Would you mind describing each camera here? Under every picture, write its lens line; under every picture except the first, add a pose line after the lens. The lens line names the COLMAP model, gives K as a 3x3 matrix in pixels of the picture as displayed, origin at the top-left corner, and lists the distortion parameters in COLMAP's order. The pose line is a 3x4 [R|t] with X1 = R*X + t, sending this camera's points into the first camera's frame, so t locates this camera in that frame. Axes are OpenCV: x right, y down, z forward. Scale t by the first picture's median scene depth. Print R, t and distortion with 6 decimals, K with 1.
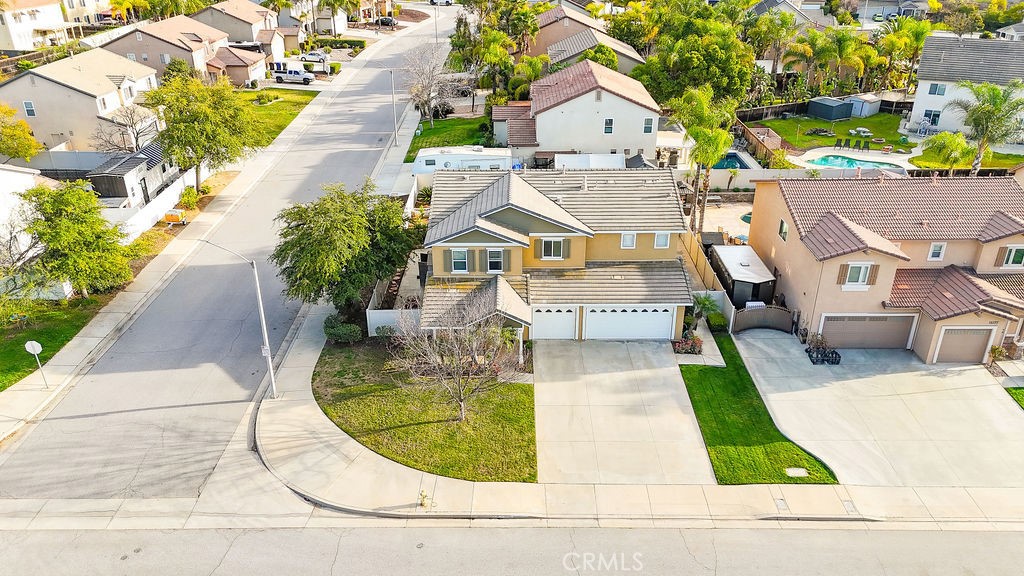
lens RADIAL K [[762.9, 0, 508.1], [0, 762.9, 290.6], [0, 0, 1]] dist [0.047835, -0.014039]
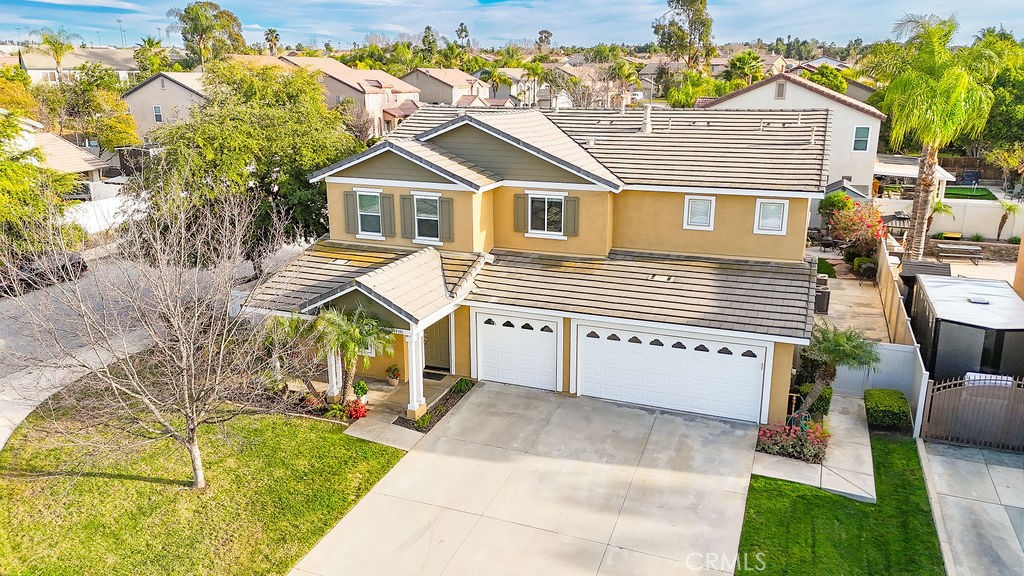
lens RADIAL K [[762.9, 0, 509.6], [0, 762.9, 285.5], [0, 0, 1]] dist [0.047835, -0.014039]
pose [[0.932218, 0.101931, -0.347245, 0.225315], [-0.165276, 0.973520, -0.157932, 0.080986], [0.321951, 0.204618, 0.924380, 0.524786]]
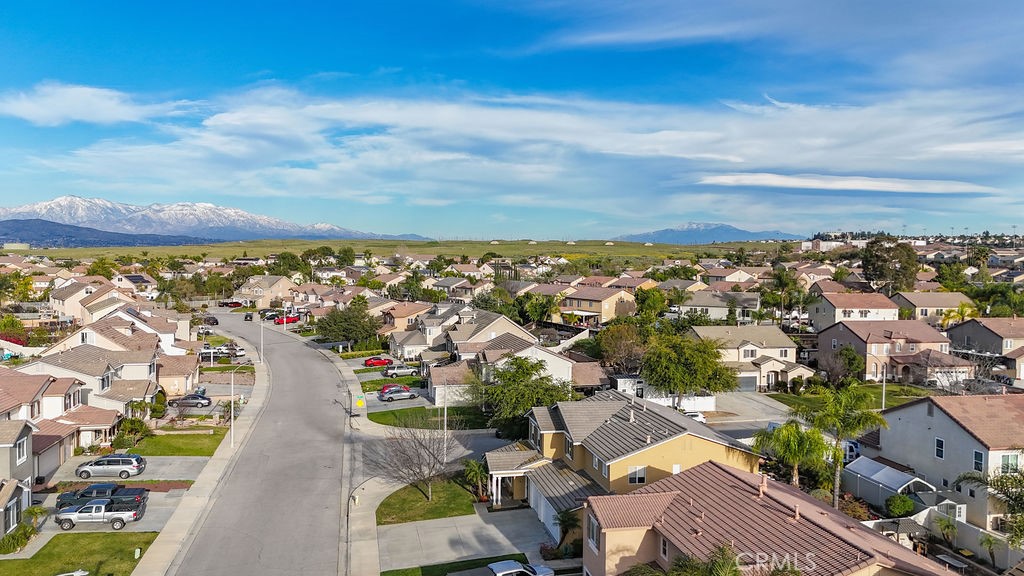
lens RADIAL K [[762.9, 0, 521.7], [0, 762.9, 285.1], [0, 0, 1]] dist [0.047835, -0.014039]
pose [[0.213890, 0.056598, -0.975217, 1.302958], [-0.442143, 0.895816, -0.044984, -0.211268], [0.871069, 0.440807, 0.216631, 0.537968]]
